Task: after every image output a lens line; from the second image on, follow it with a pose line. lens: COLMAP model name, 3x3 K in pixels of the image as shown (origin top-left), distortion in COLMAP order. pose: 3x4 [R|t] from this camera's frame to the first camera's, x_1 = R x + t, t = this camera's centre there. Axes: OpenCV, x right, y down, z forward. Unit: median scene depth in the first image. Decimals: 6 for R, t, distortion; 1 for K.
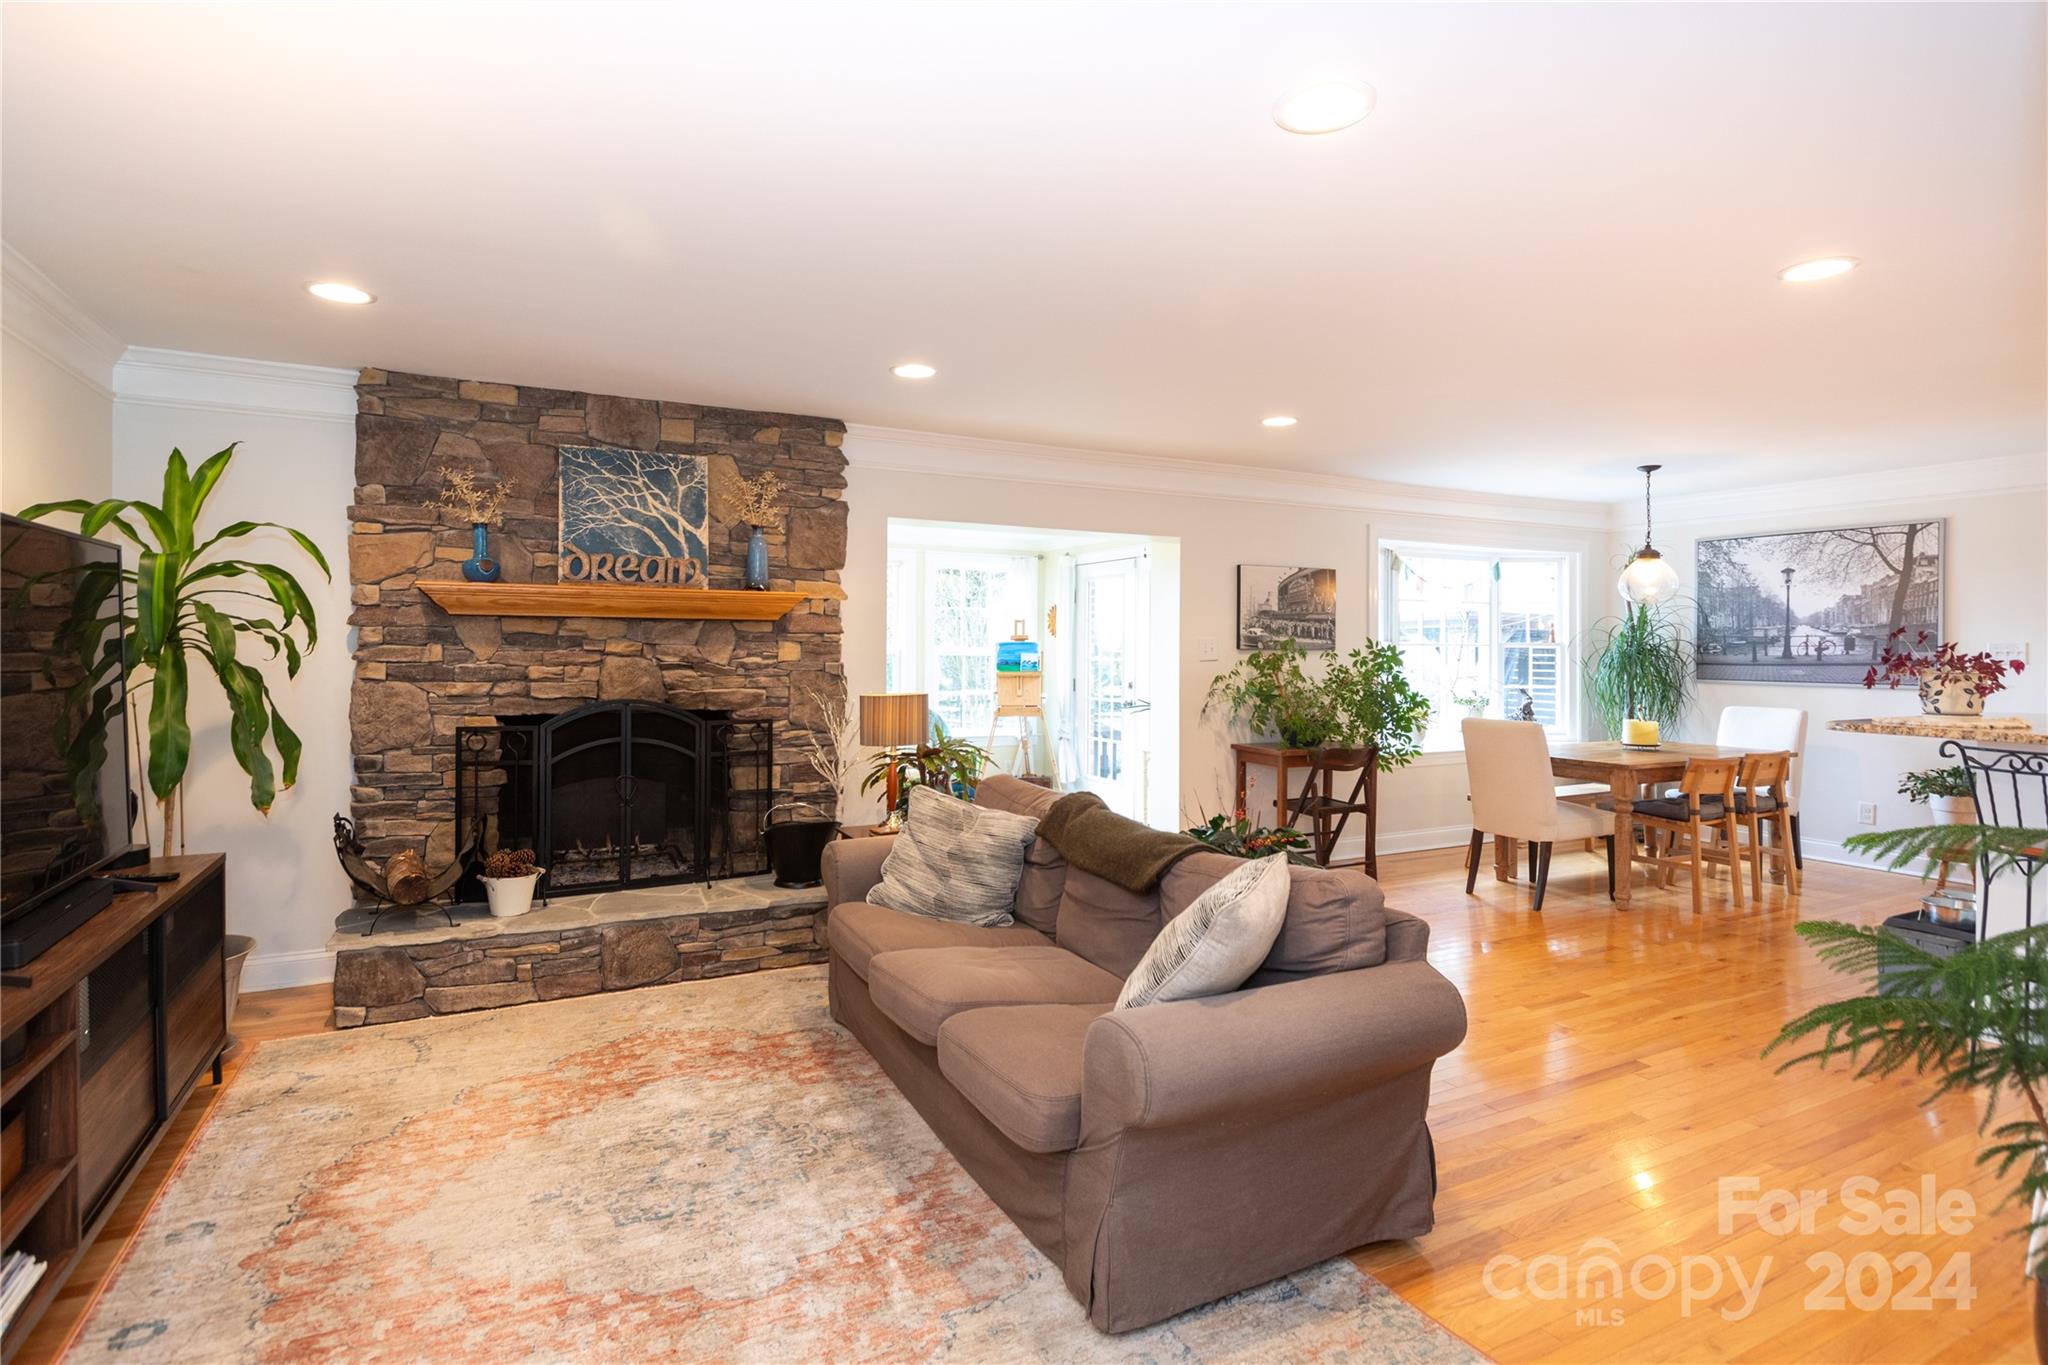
lens RADIAL K [[1040.5, 0, 1025.8], [0, 1040.5, 678.9], [0, 0, 1]] dist [-0.013166, -0.002871]
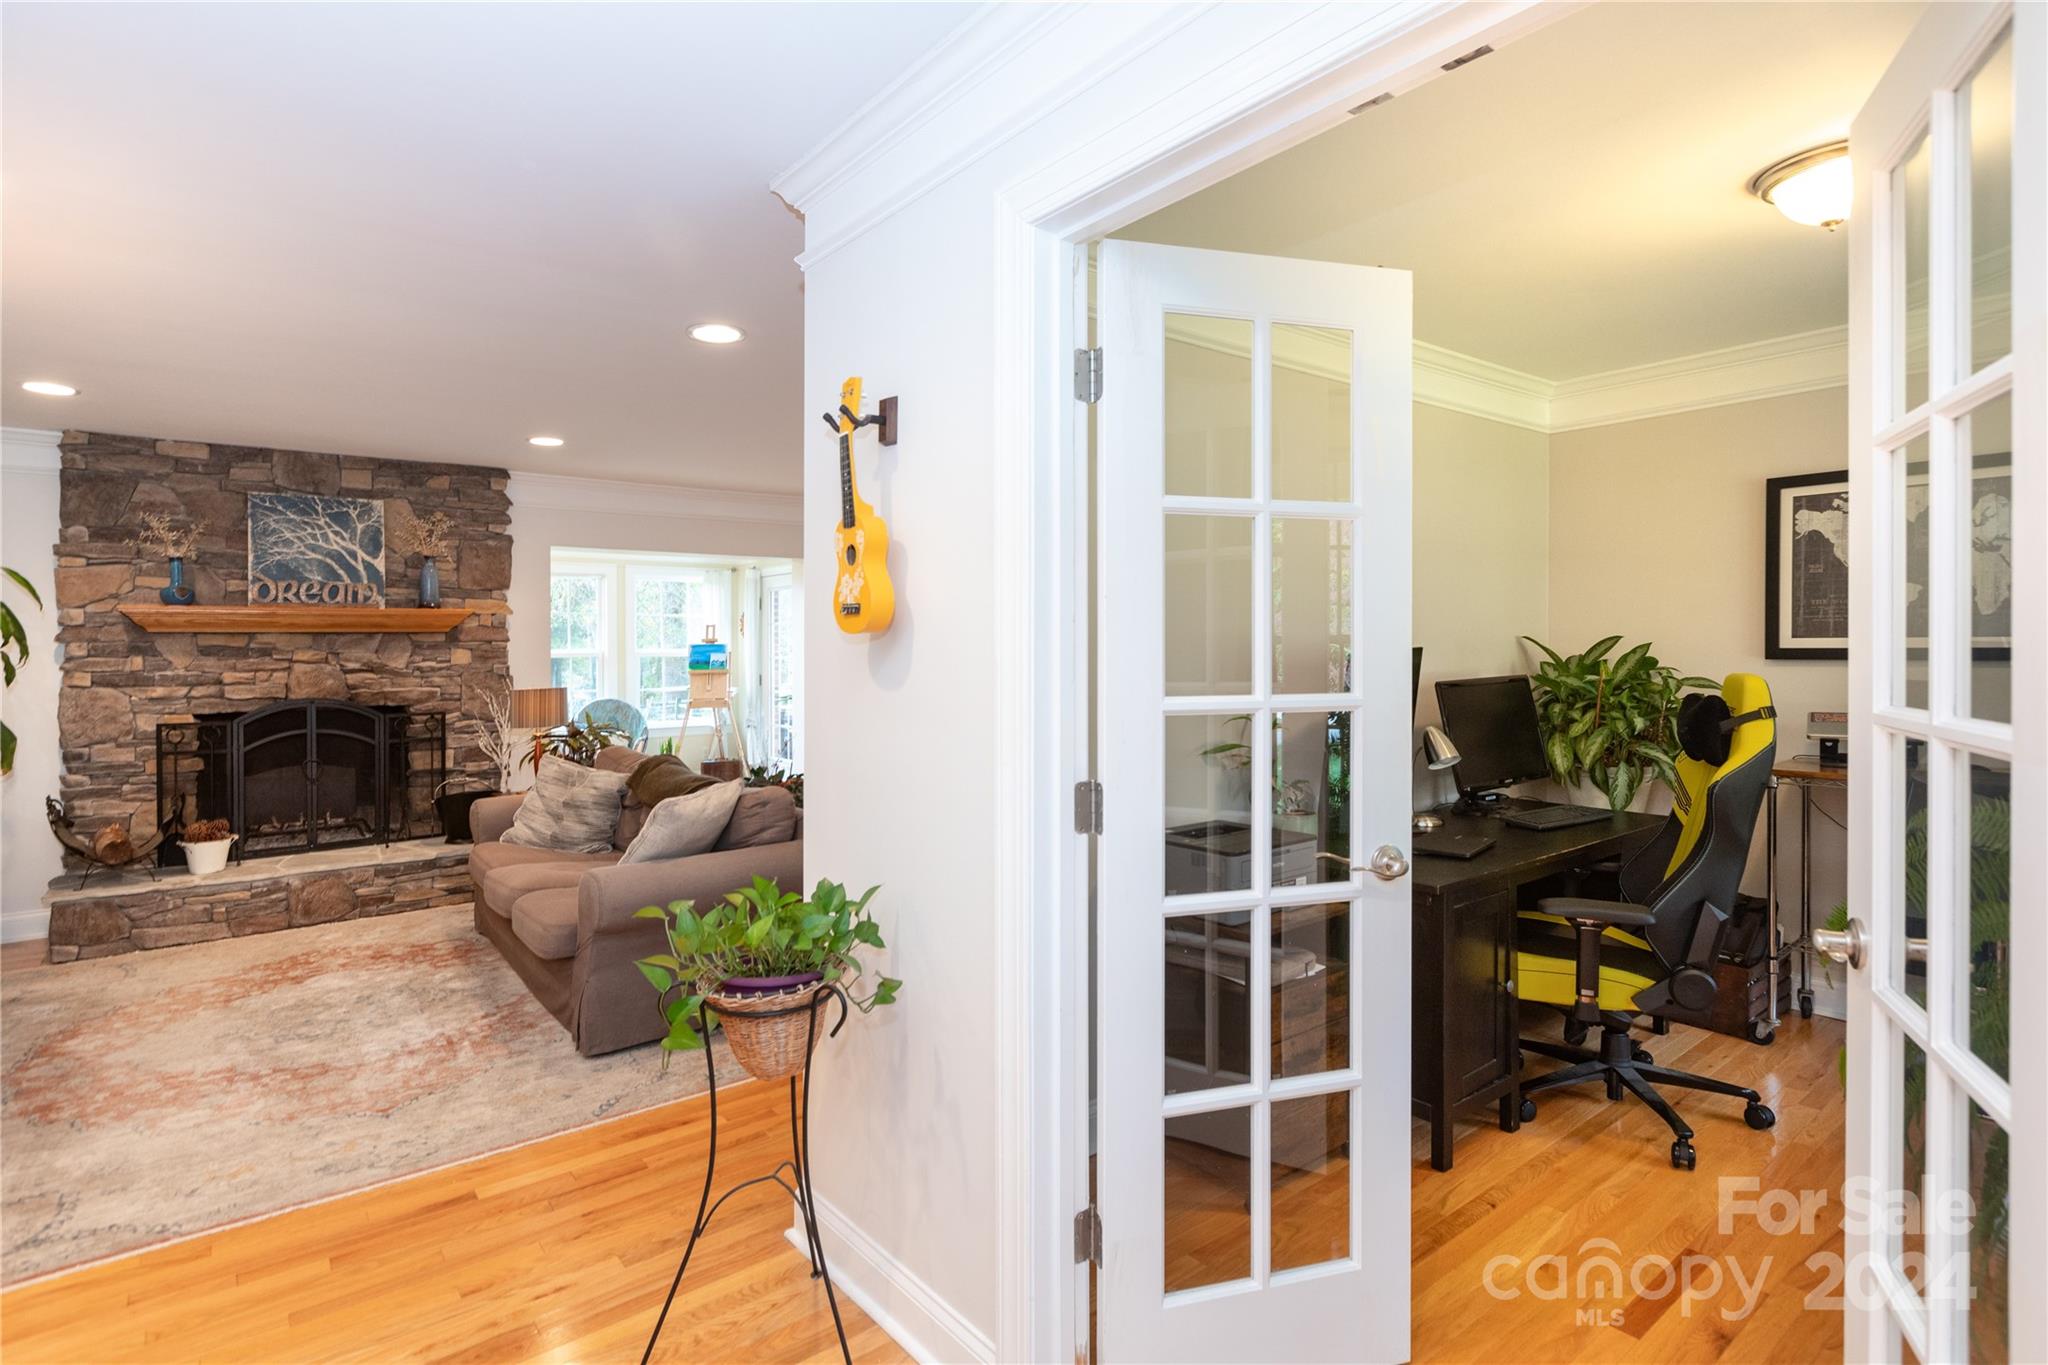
lens RADIAL K [[1040.5, 0, 1024.1], [0, 1040.5, 665.0], [0, 0, 1]] dist [-0.013166, -0.002871]
pose [[0.981622, -0.020531, 0.189726, 0.230559], [0.022525, 0.999711, -0.008357, 0.010282], [-0.189500, 0.012477, 0.981801, -0.394892]]
